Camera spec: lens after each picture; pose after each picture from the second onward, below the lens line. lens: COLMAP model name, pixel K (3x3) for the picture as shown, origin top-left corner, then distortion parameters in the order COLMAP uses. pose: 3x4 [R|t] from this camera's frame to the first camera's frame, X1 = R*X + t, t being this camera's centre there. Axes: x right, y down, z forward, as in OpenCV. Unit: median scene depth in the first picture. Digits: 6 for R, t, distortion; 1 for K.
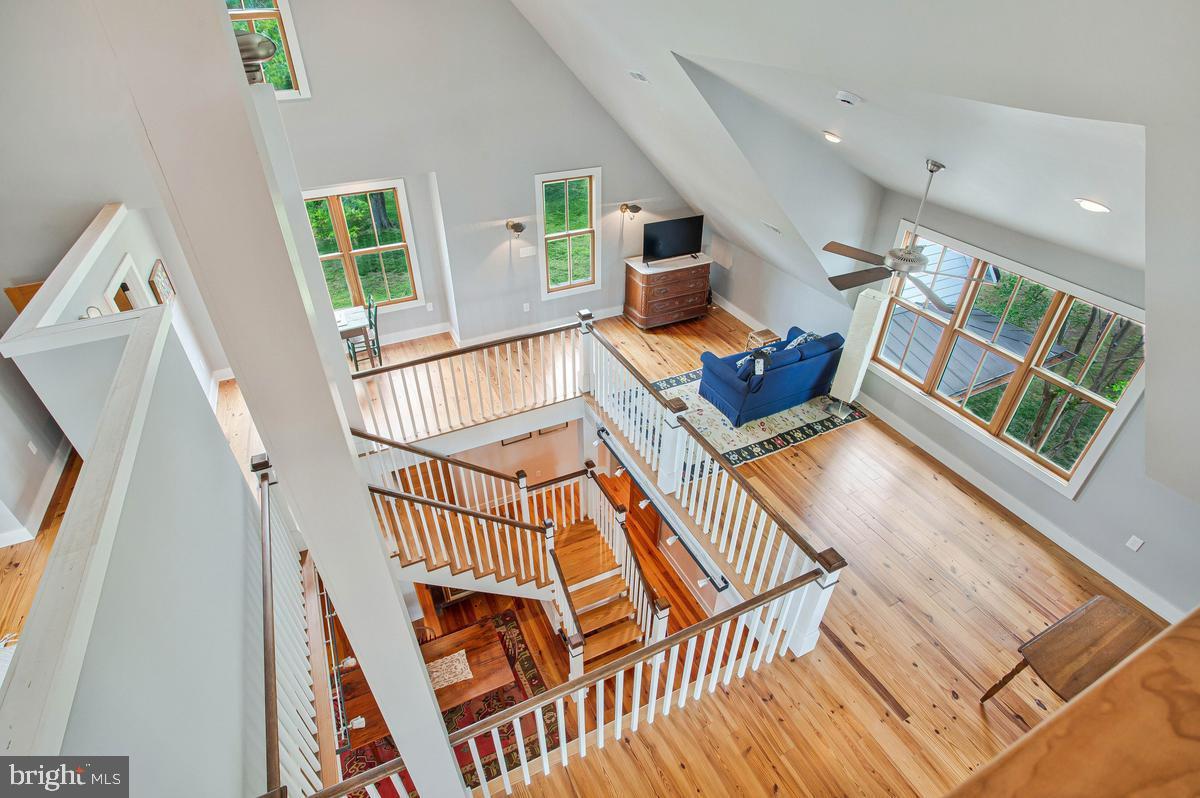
lens RADIAL K [[586.2, 0, 593.4], [0, 586.2, 397.6], [0, 0, 1]] dist [-0.052150, -0.000124]
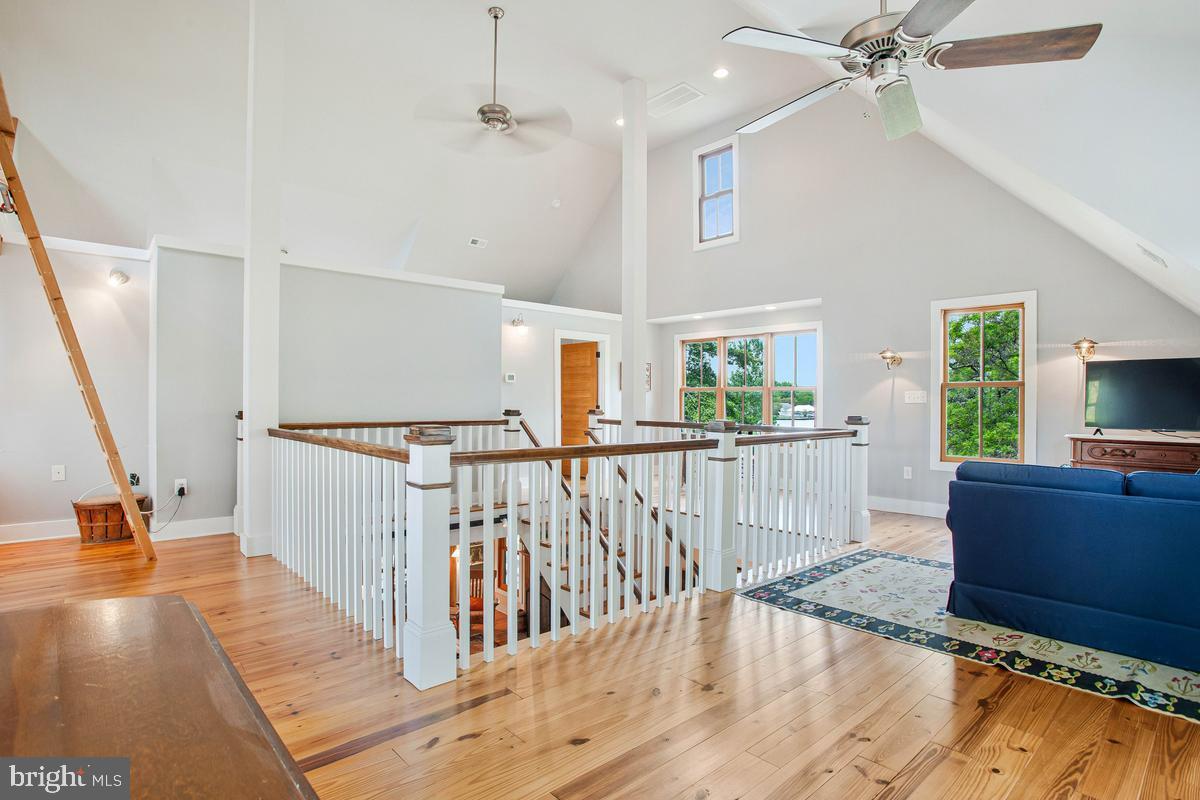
lens RADIAL K [[604.6, 0, 599.6], [0, 604.6, 404.5], [0, 0, 1]] dist [-0.051268, 0.000084]
pose [[0.292726, 0.005077, -0.956183, 0.539073], [-0.553140, 0.816585, -0.165003, 0.129056], [0.779966, 0.577204, 0.241844, 0.483840]]
